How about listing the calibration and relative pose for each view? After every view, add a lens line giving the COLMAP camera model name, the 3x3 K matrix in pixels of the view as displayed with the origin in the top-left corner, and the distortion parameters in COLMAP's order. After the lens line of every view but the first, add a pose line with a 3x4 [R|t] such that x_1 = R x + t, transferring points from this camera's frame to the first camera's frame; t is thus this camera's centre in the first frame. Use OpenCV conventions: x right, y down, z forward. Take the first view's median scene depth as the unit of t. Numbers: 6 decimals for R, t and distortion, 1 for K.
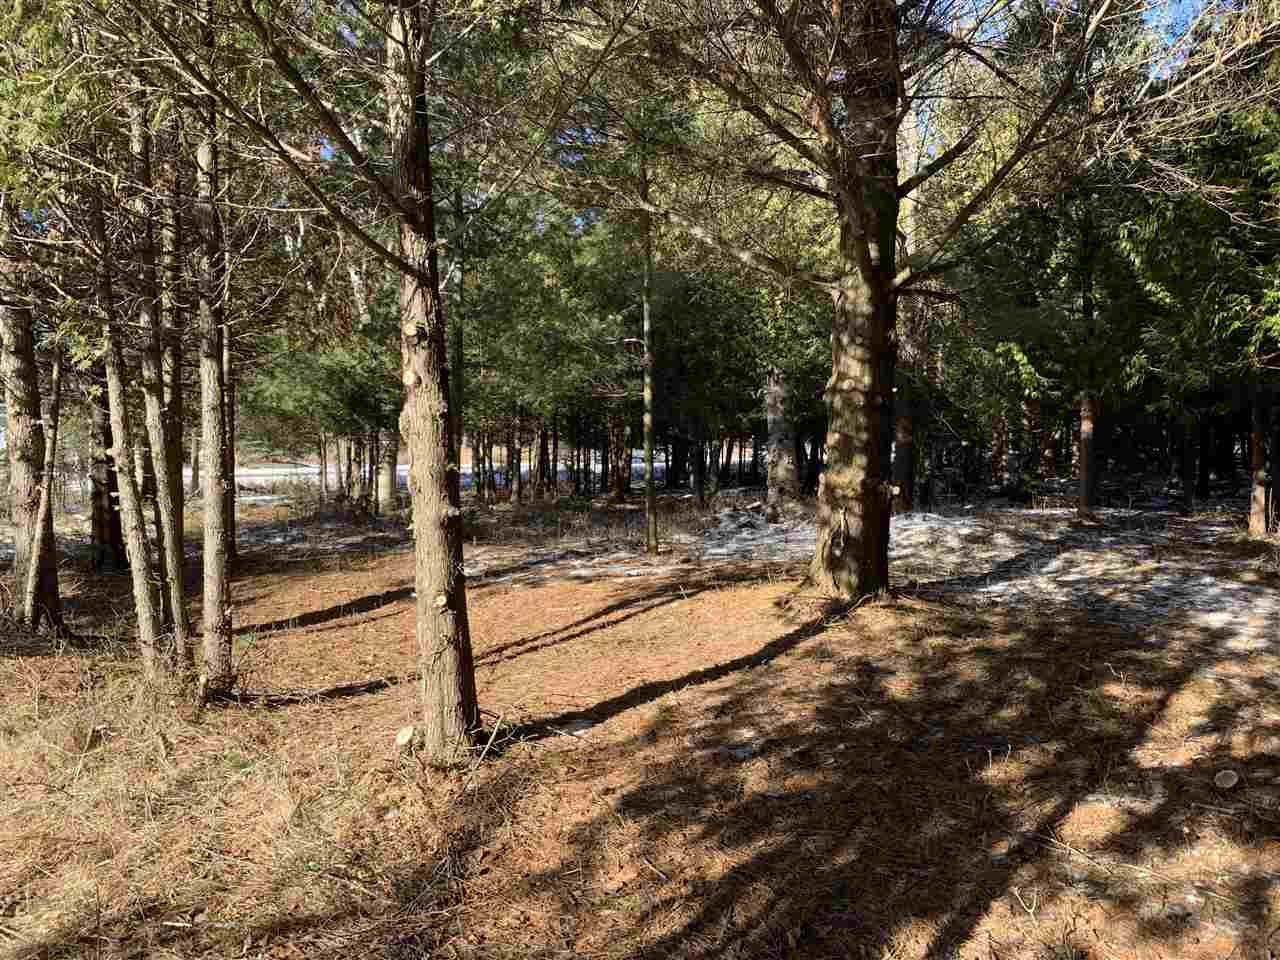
lens RADIAL K [[888.4, 0, 645.4], [0, 888.4, 479.9], [0, 0, 1]] dist [-0.002185, -0.005664]
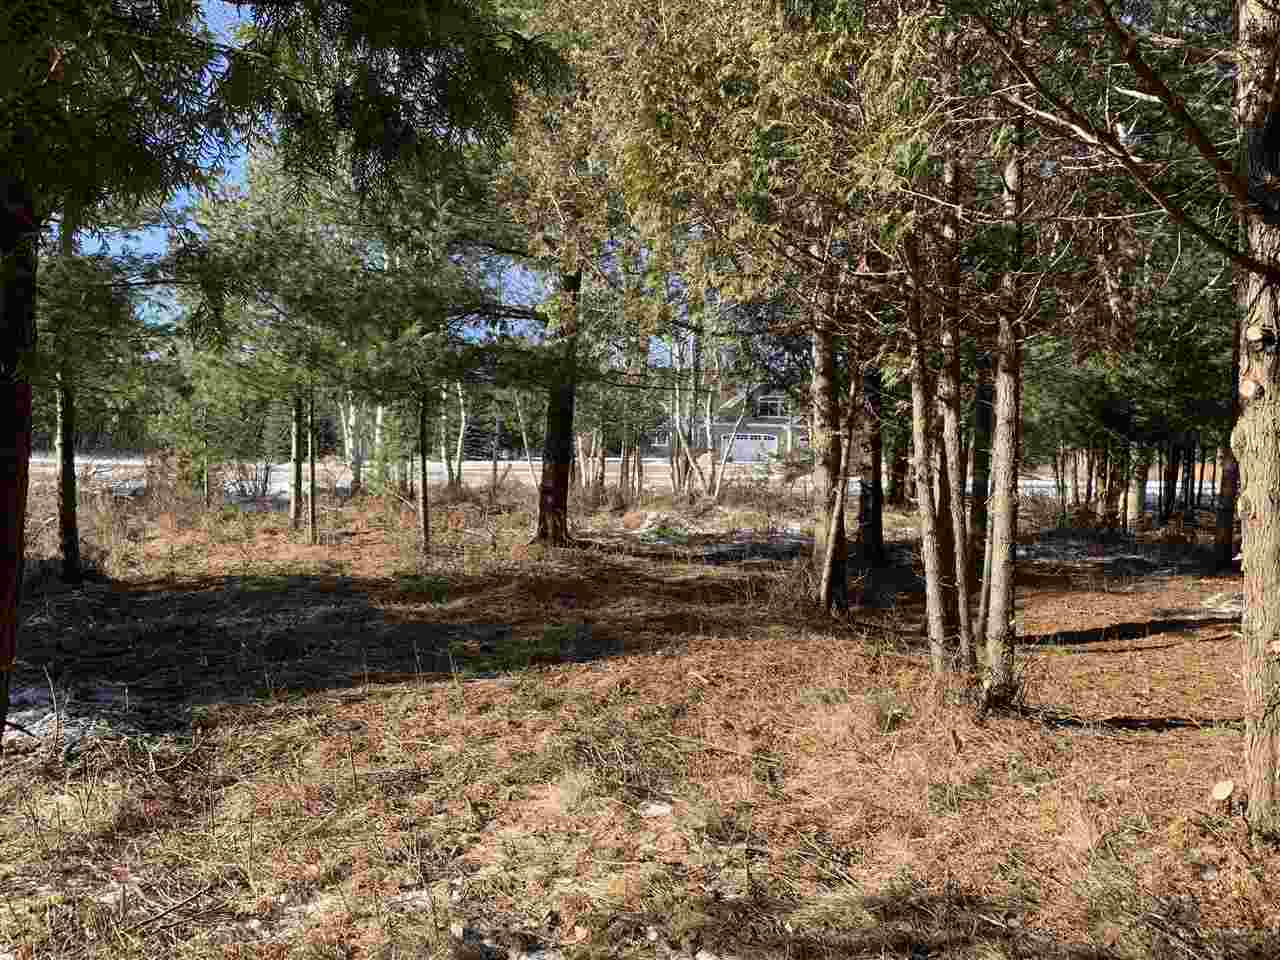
lens RADIAL K [[888.4, 0, 645.4], [0, 888.4, 479.9], [0, 0, 1]] dist [-0.002185, -0.005664]
pose [[0.783317, 0.043969, -0.620065, -0.180454], [-0.049024, 0.998758, 0.008892, -0.002354], [0.619686, 0.023433, 0.784500, -0.060871]]
